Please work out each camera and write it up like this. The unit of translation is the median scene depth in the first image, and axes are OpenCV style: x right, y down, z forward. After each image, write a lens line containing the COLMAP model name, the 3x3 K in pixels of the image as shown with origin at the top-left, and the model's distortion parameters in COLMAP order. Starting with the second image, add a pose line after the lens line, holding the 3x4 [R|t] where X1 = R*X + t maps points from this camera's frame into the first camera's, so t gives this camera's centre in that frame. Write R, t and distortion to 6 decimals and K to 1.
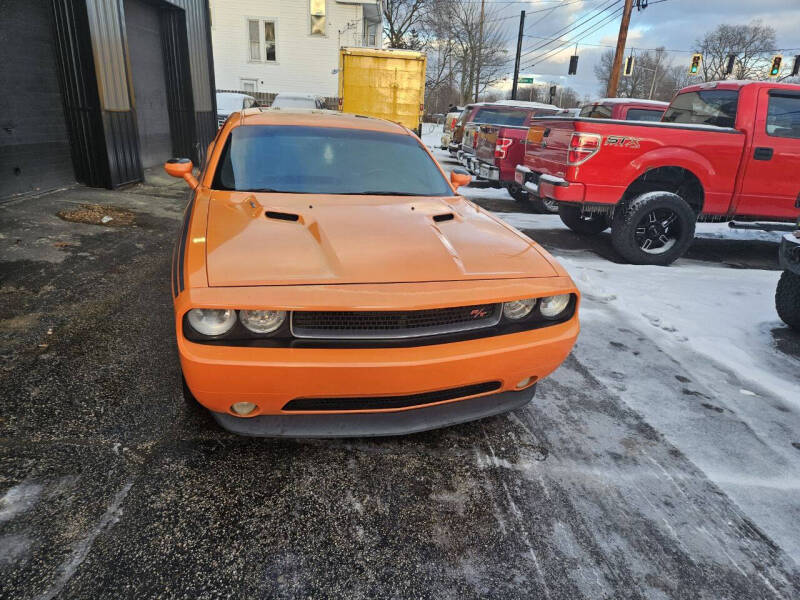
lens RADIAL K [[538.1, 0, 412.4], [0, 538.1, 293.9], [0, 0, 1]] dist [0.071725, -0.062226]
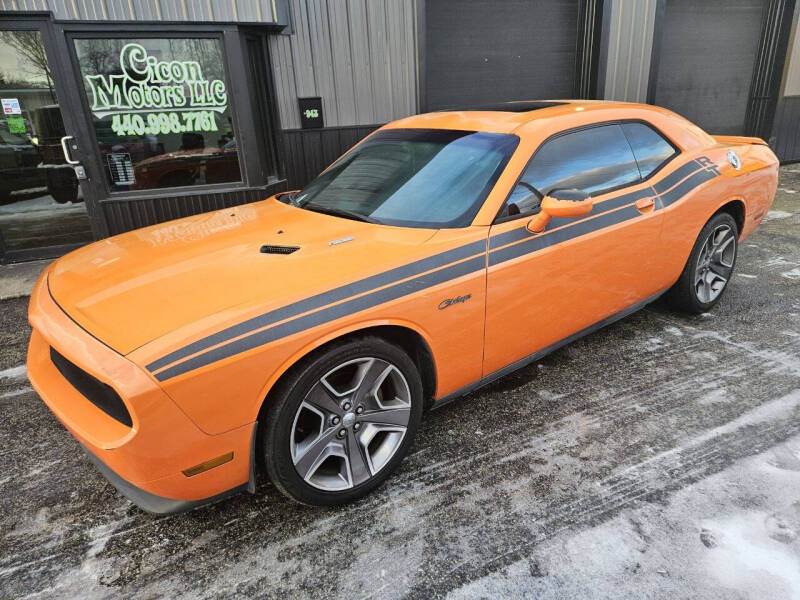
lens RADIAL K [[538.1, 0, 408.6], [0, 538.1, 303.4], [0, 0, 1]] dist [0.071725, -0.062226]
pose [[0.349147, 0.255999, -0.901422, 0.826126], [-0.231805, 0.955658, 0.181617, -0.249634], [0.907944, 0.145543, 0.393007, 0.883370]]
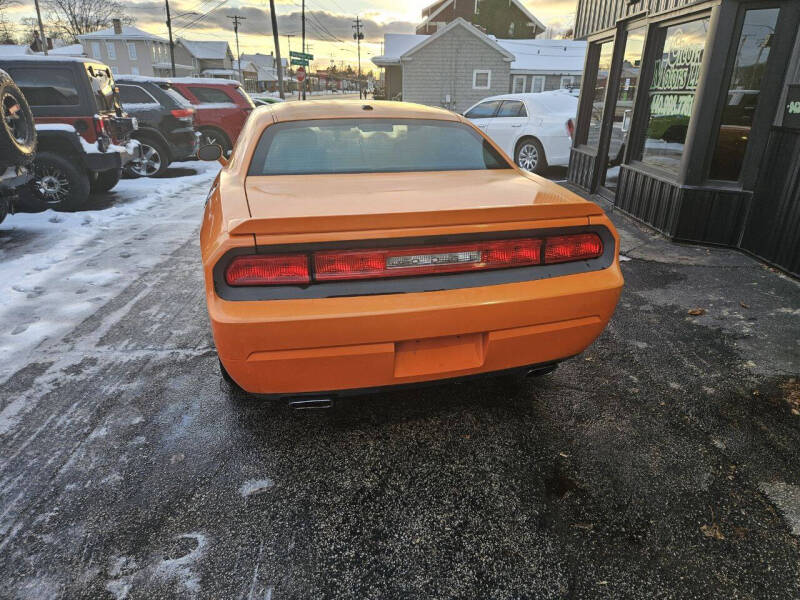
lens RADIAL K [[538.1, 0, 402.2], [0, 538.1, 297.9], [0, 0, 1]] dist [0.071725, -0.062226]
pose [[-0.996554, -0.080687, 0.019229, -0.450045], [-0.050133, 0.770598, 0.635347, -0.959604], [-0.066082, 0.632194, -0.771987, 2.752703]]
